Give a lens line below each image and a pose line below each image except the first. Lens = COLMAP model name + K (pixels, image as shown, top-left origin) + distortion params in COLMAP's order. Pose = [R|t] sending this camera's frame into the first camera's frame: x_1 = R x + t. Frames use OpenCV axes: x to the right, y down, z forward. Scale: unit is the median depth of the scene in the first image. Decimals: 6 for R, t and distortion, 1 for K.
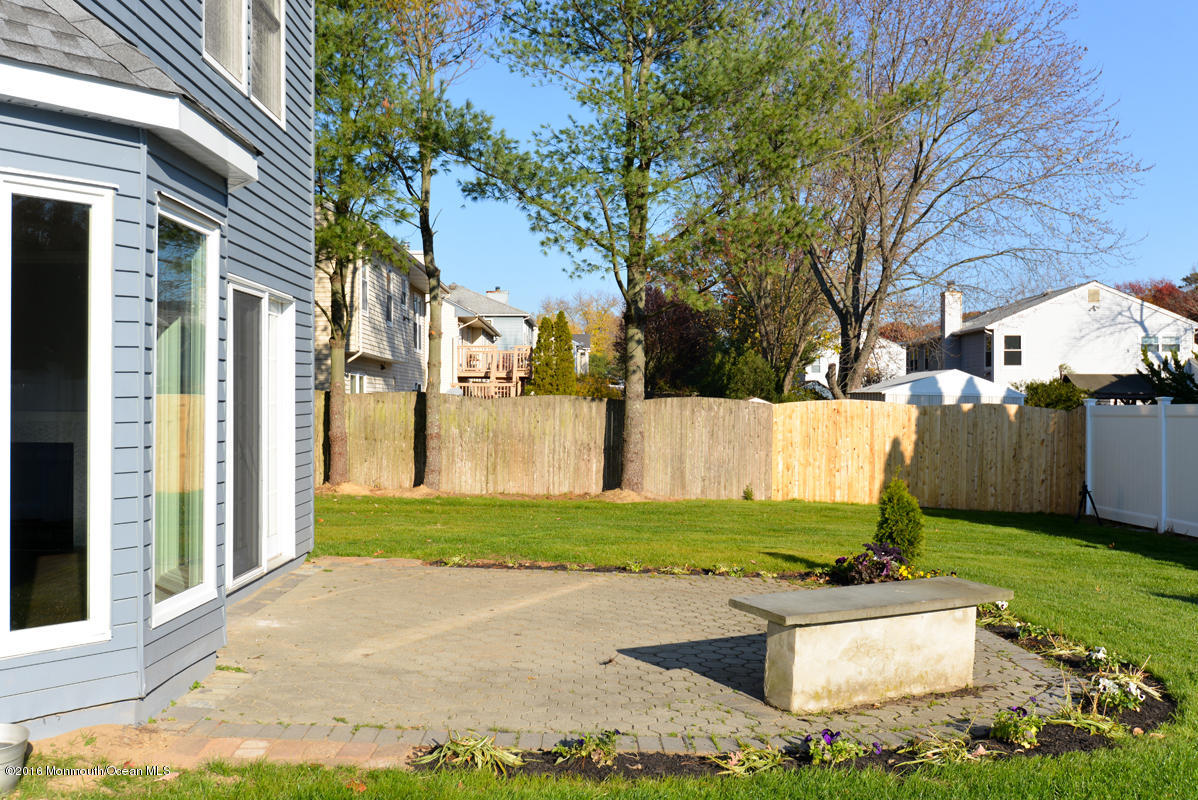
lens RADIAL K [[1170.2, 0, 592.9], [0, 1170.2, 400.4], [0, 0, 1]] dist [0.050060, 0.000000]
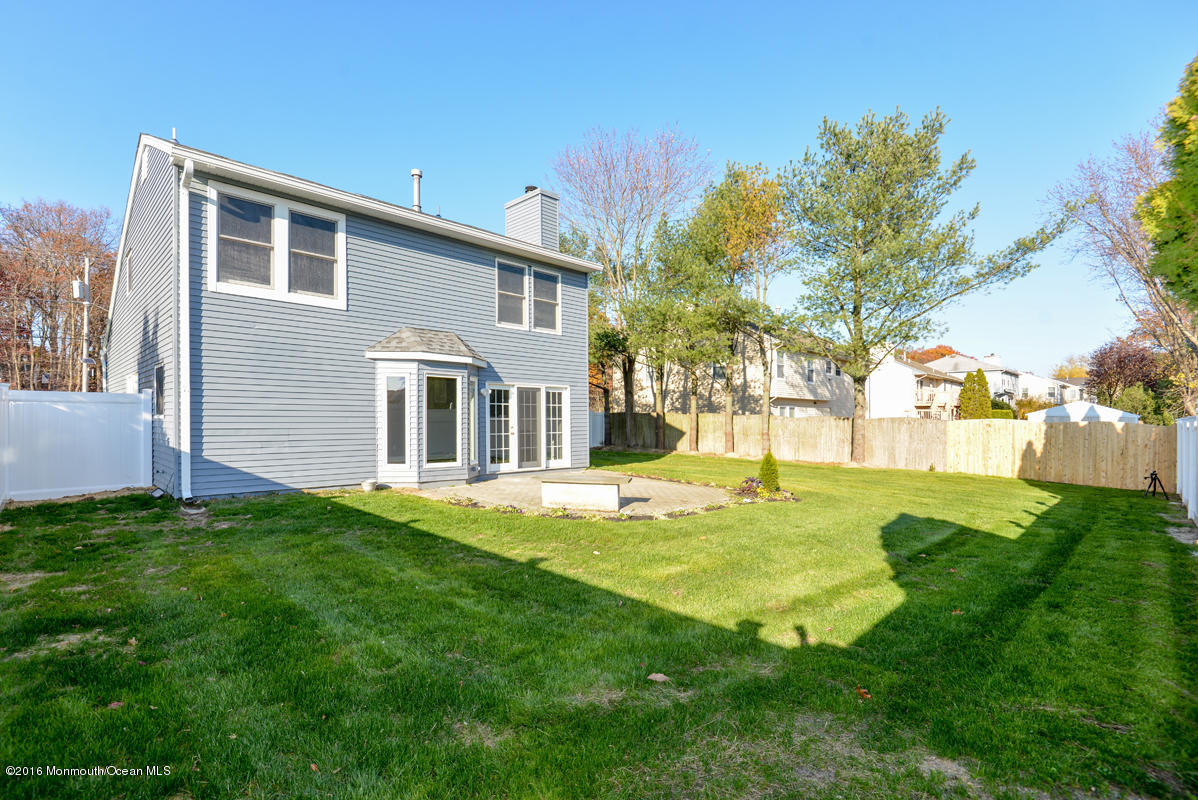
lens RADIAL K [[548.9, 0, 589.4], [0, 548.9, 402.3], [0, 0, 1]] dist [-0.003436, -0.000543]
pose [[0.749413, -0.018532, -0.661843, 0.306841], [-0.000079, 0.999606, -0.028078, -0.002351], [0.662103, 0.021094, 0.749116, -0.042104]]
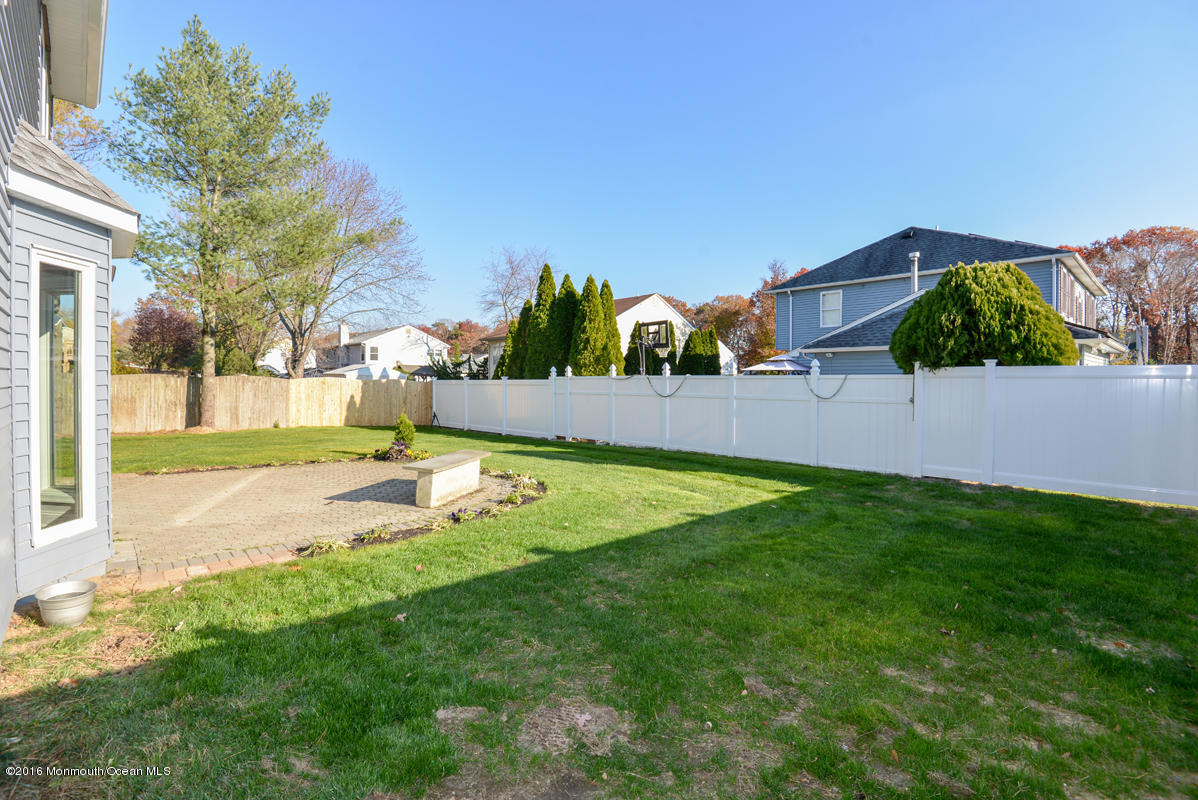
lens RADIAL K [[548.9, 0, 591.7], [0, 548.9, 383.4], [0, 0, 1]] dist [-0.003436, -0.000543]
pose [[0.705804, -0.004507, 0.708393, -0.145056], [-0.007336, 0.999880, 0.013671, -0.006426], [-0.708370, -0.014846, 0.705685, -0.022994]]
